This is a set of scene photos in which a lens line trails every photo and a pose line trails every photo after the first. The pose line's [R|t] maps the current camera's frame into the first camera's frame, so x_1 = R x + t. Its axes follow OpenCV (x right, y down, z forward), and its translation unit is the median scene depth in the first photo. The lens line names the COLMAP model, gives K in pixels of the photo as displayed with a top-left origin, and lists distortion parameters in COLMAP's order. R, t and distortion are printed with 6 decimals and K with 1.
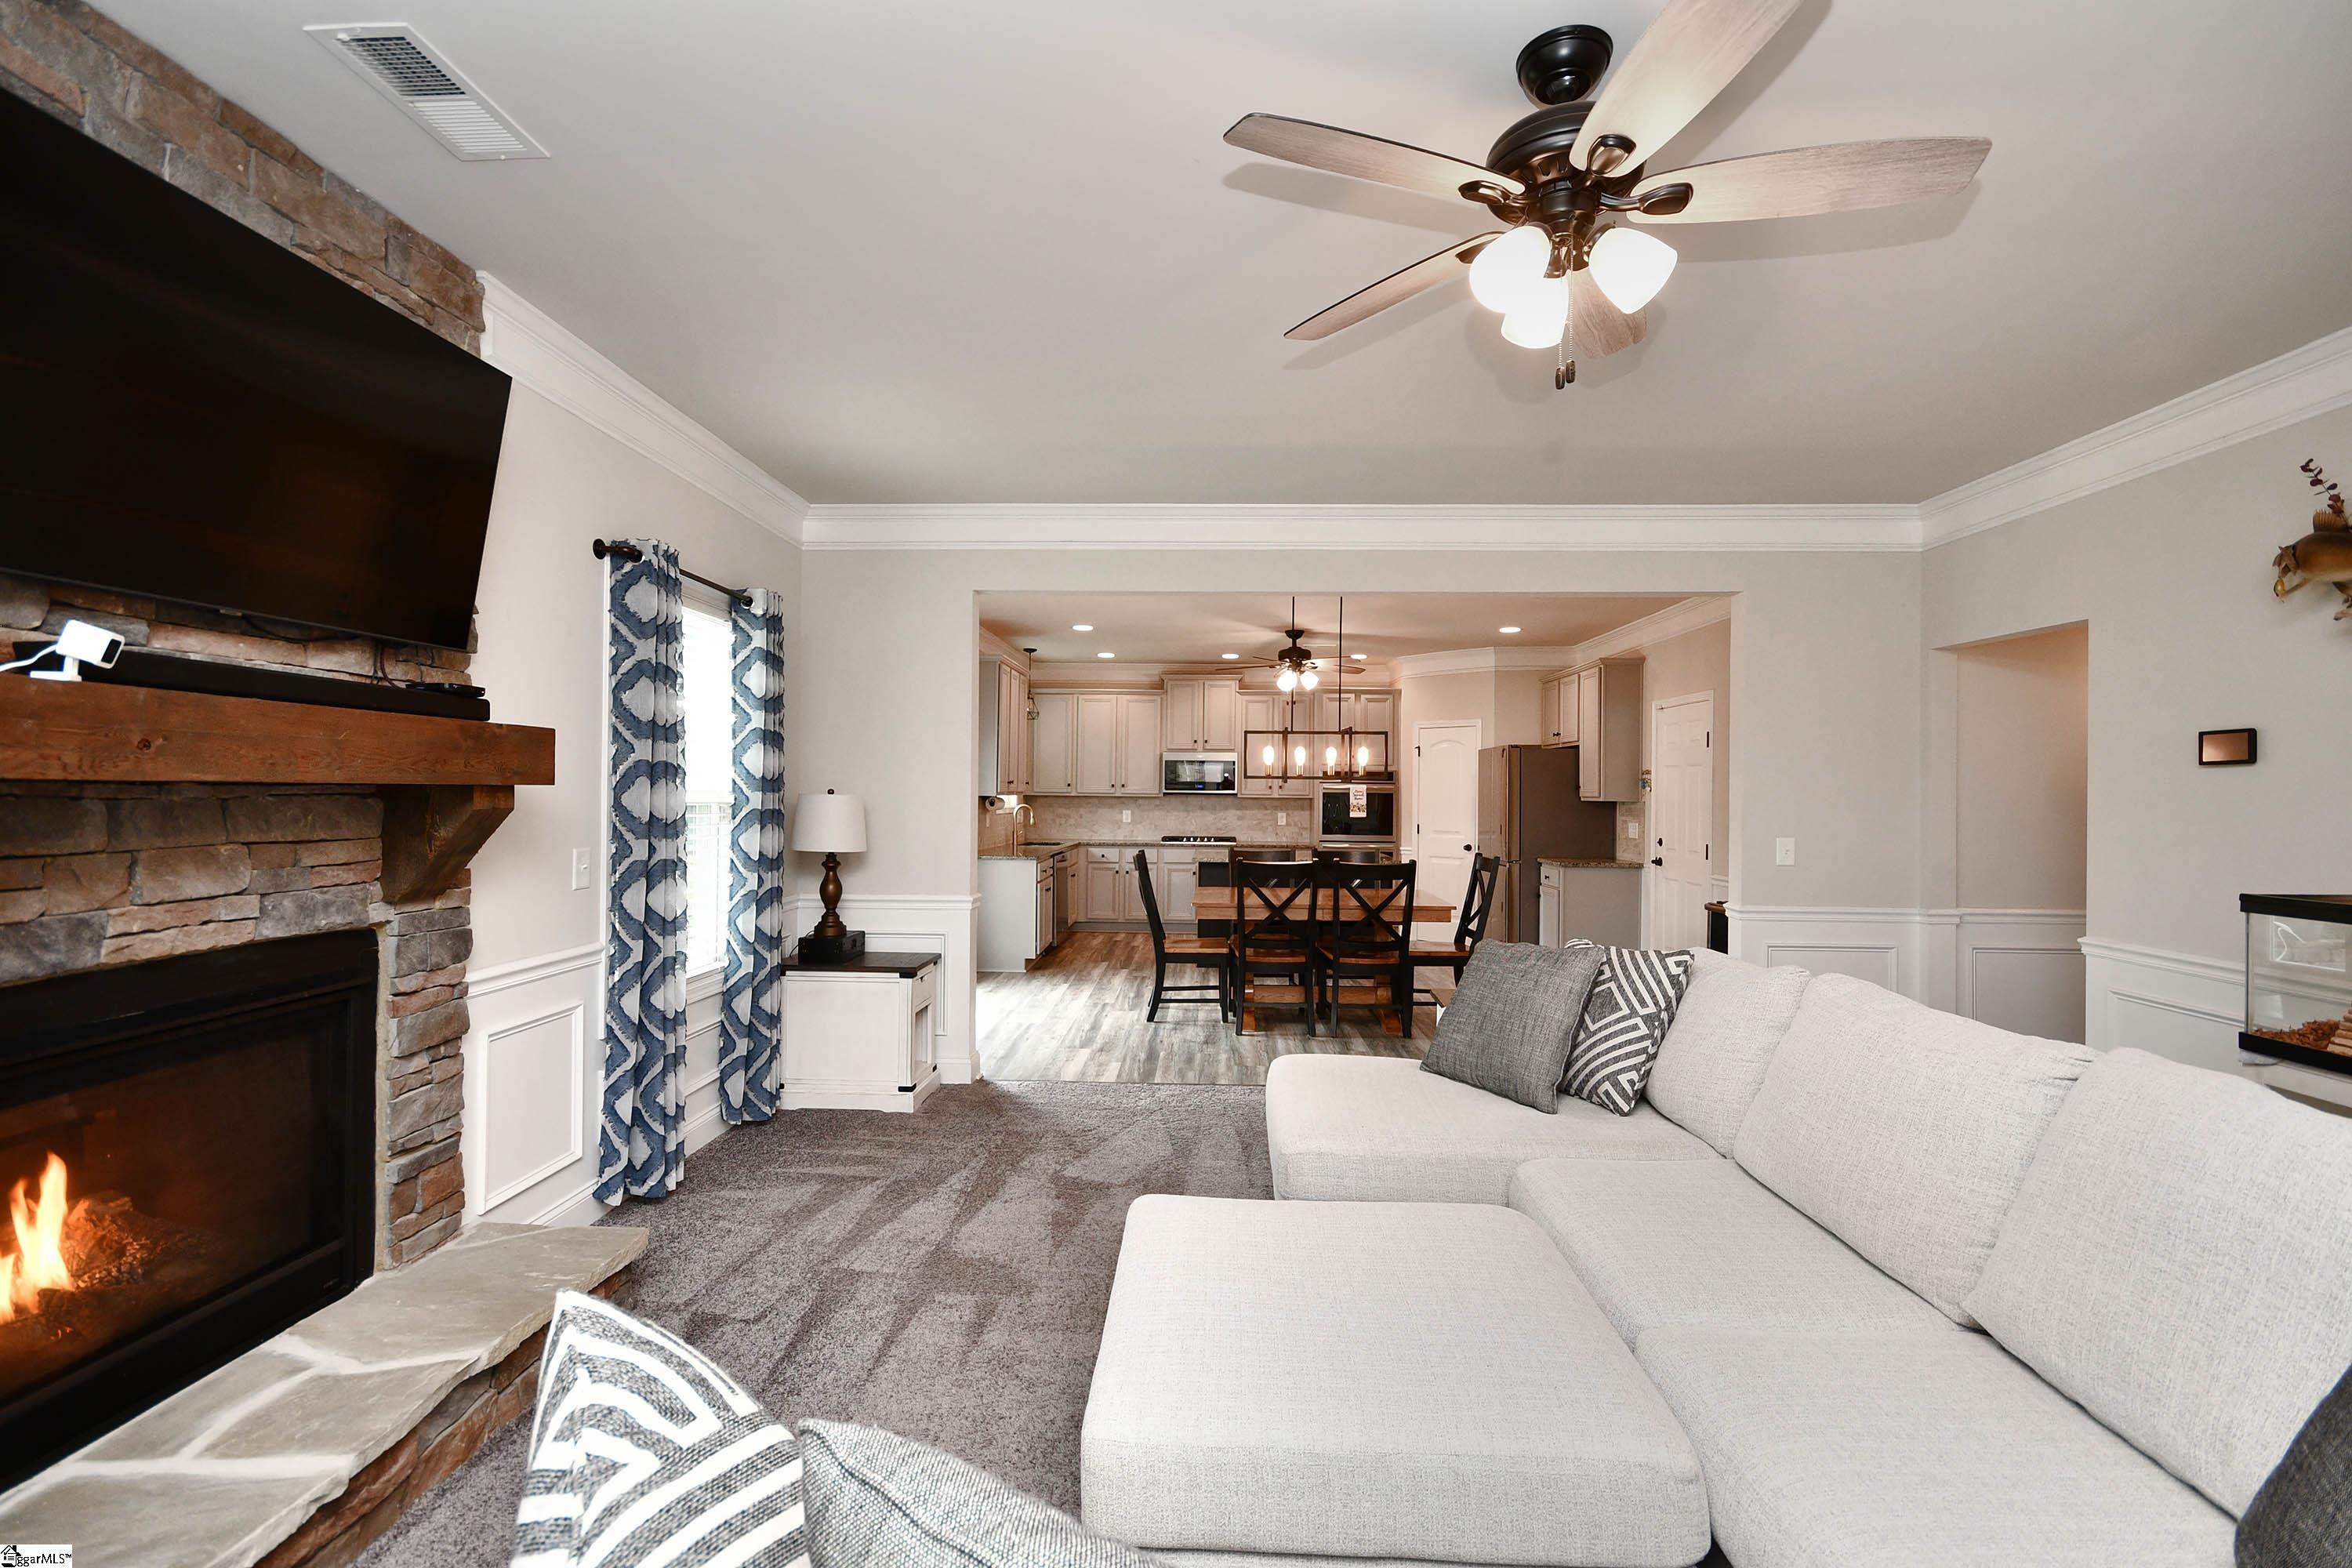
lens RADIAL K [[1029.3, 0, 1161.6], [0, 1029.3, 781.8], [0, 0, 1]] dist [0.001402, -0.001950]
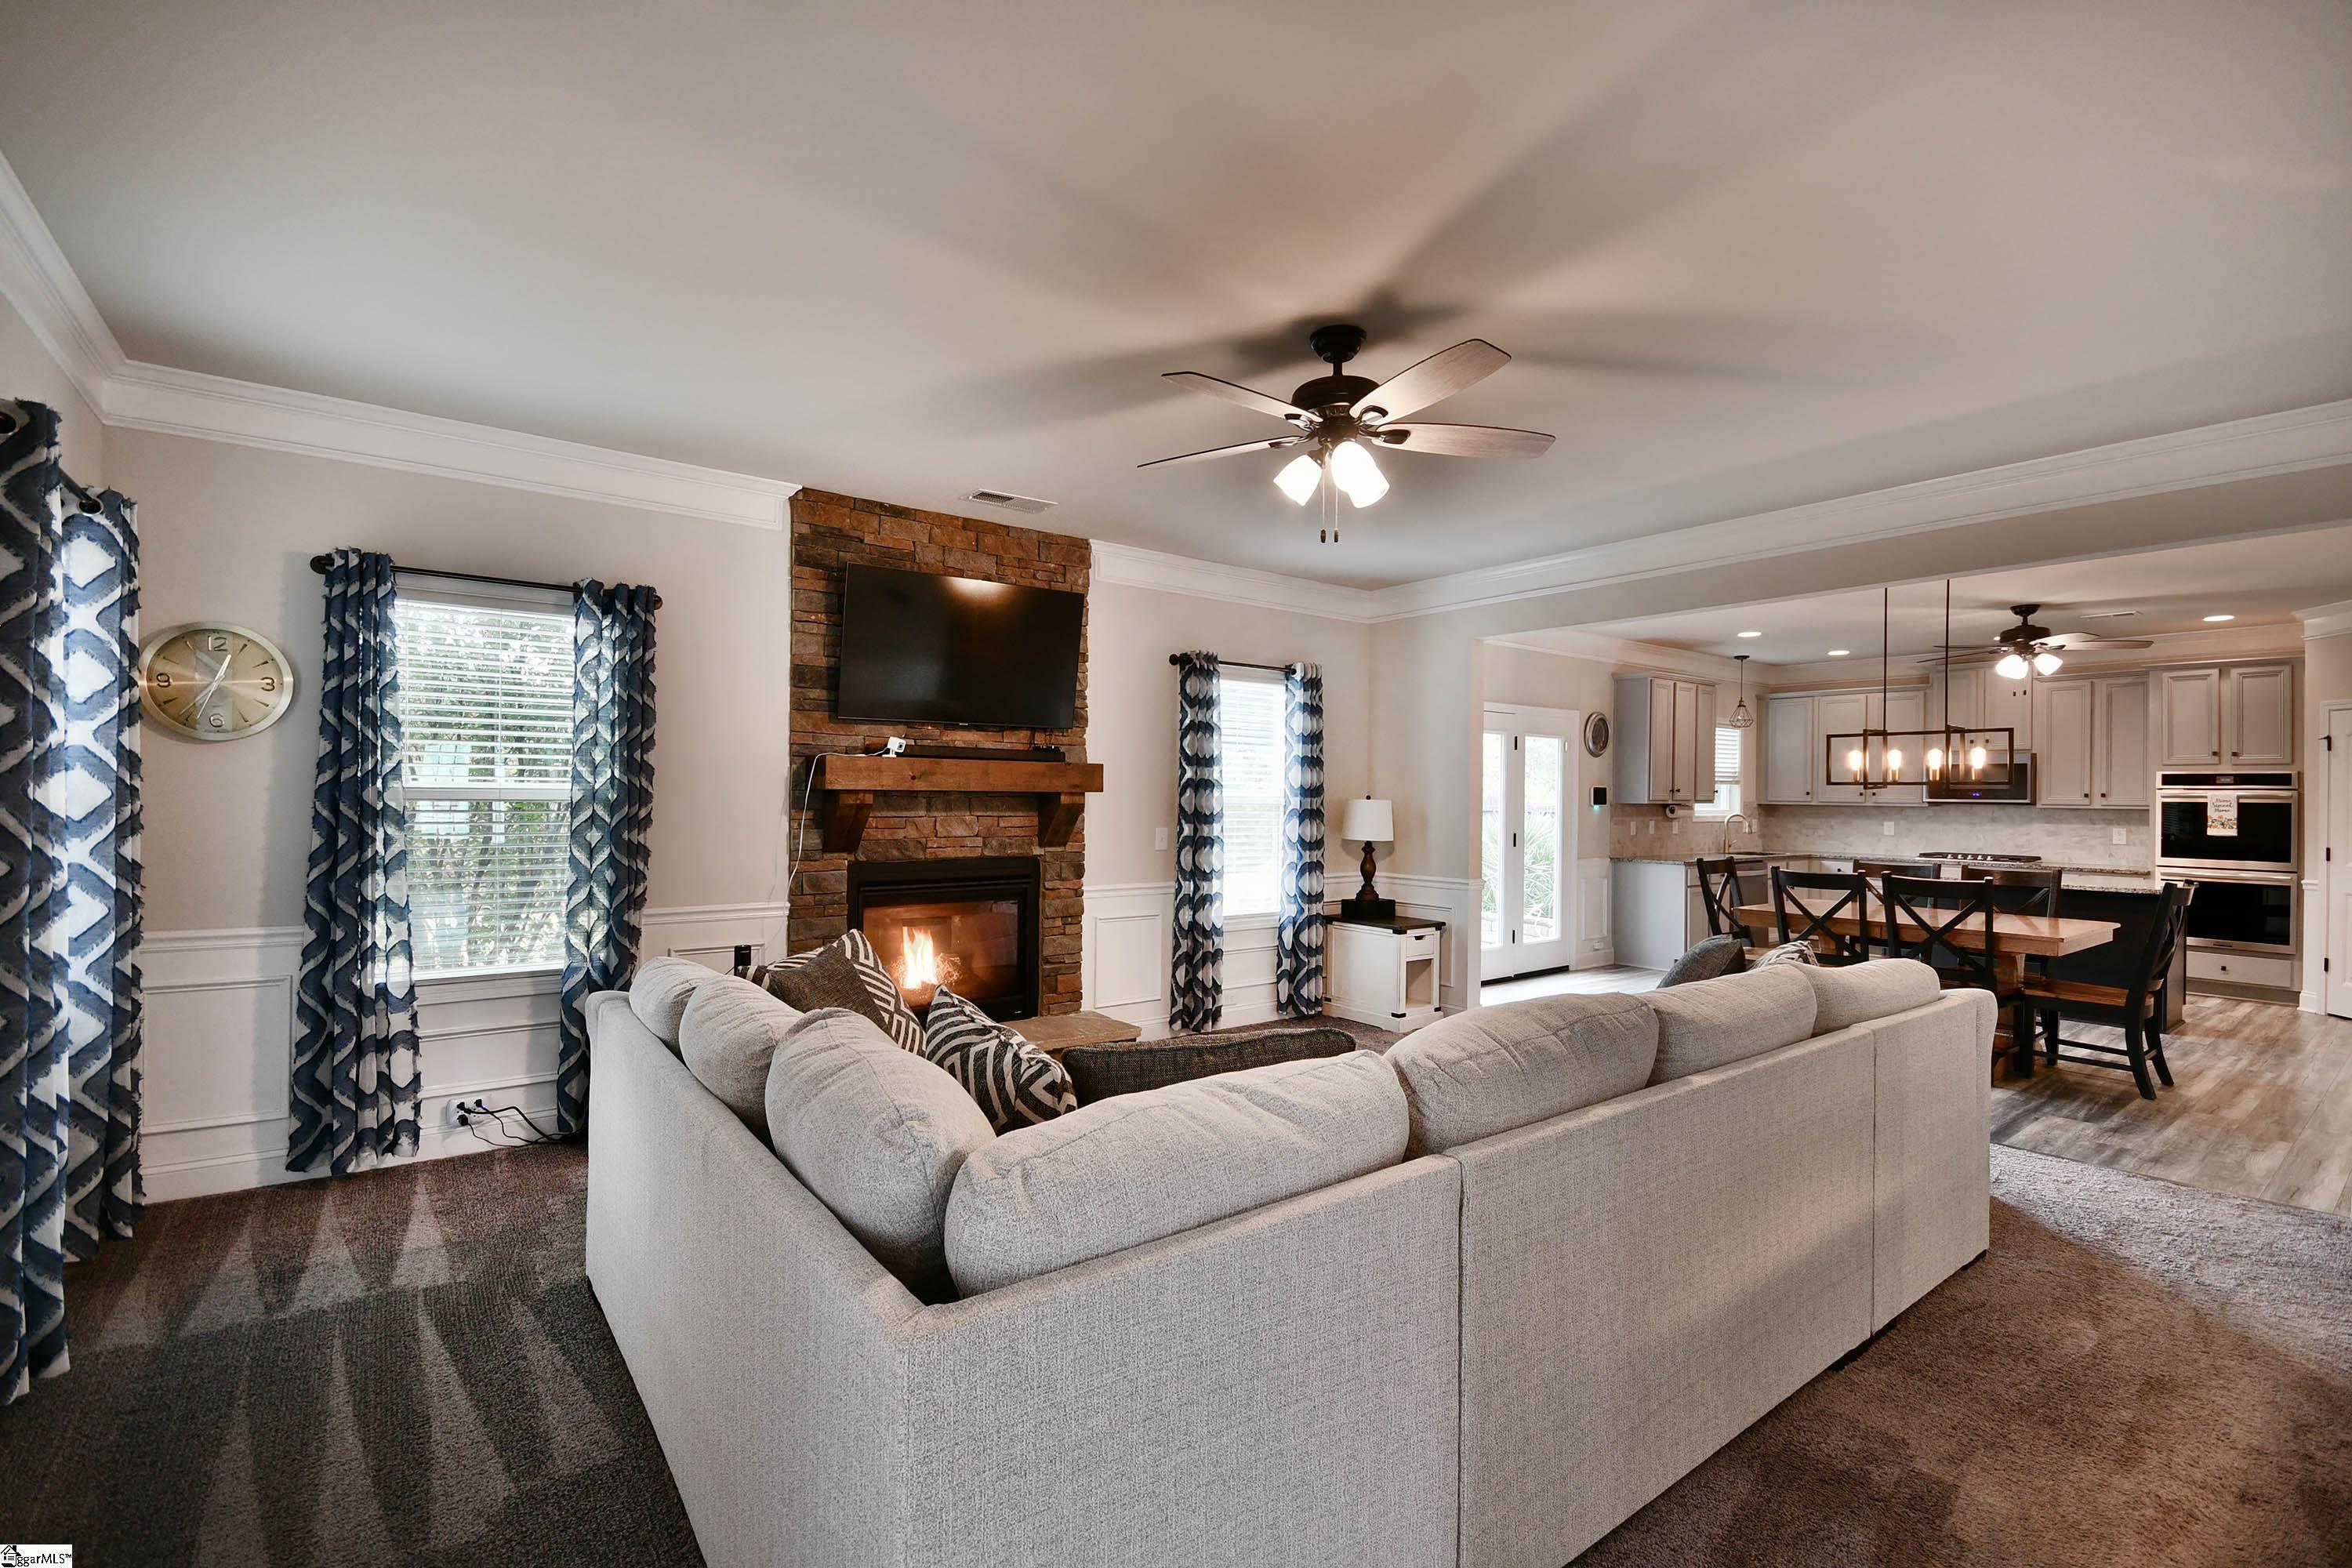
lens RADIAL K [[1029.3, 0, 1187.3], [0, 1029.3, 778.0], [0, 0, 1]] dist [0.001402, -0.001950]
pose [[0.643993, -0.015762, -0.764869, 0.653134], [0.004102, 0.999845, -0.017150, 0.006710], [0.765021, 0.007907, 0.643957, -0.098862]]
